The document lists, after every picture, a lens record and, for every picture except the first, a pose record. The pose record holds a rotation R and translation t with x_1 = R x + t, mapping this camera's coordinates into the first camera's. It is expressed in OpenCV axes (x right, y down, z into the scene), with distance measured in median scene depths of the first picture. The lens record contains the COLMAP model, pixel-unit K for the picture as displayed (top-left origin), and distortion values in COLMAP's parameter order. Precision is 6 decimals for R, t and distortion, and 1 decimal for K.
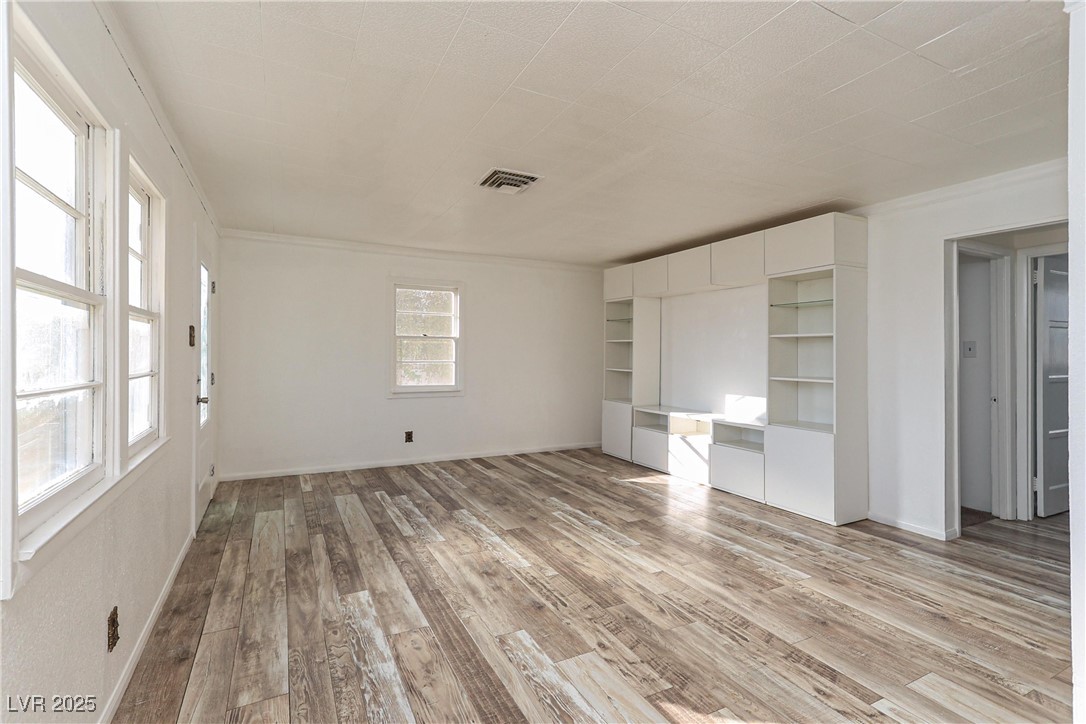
lens RADIAL K [[508.8, 0, 542.7], [0, 508.8, 354.1], [0, 0, 1]] dist [0.000924, 0.000805]
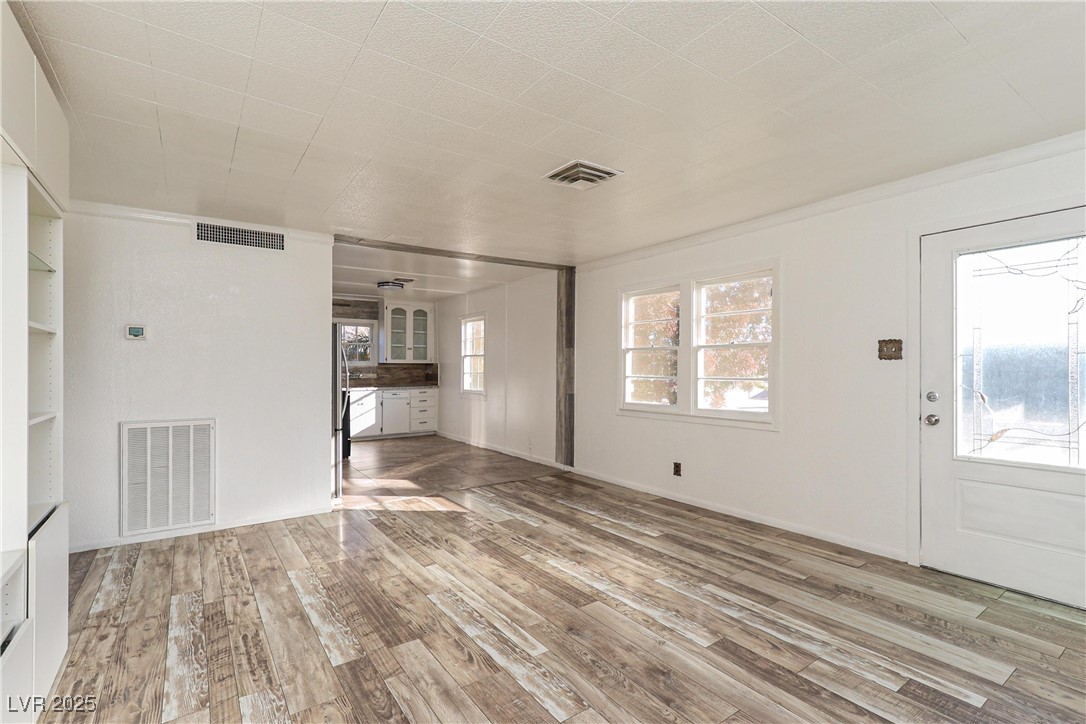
lens RADIAL K [[508.8, 0, 542.7], [0, 508.8, 354.1], [0, 0, 1]] dist [0.000924, 0.000805]
pose [[-0.990594, -0.005853, -0.136710, 0.127027], [-0.002404, 0.999675, -0.025379, 0.000413], [0.136814, -0.024812, -0.990286, 1.951673]]
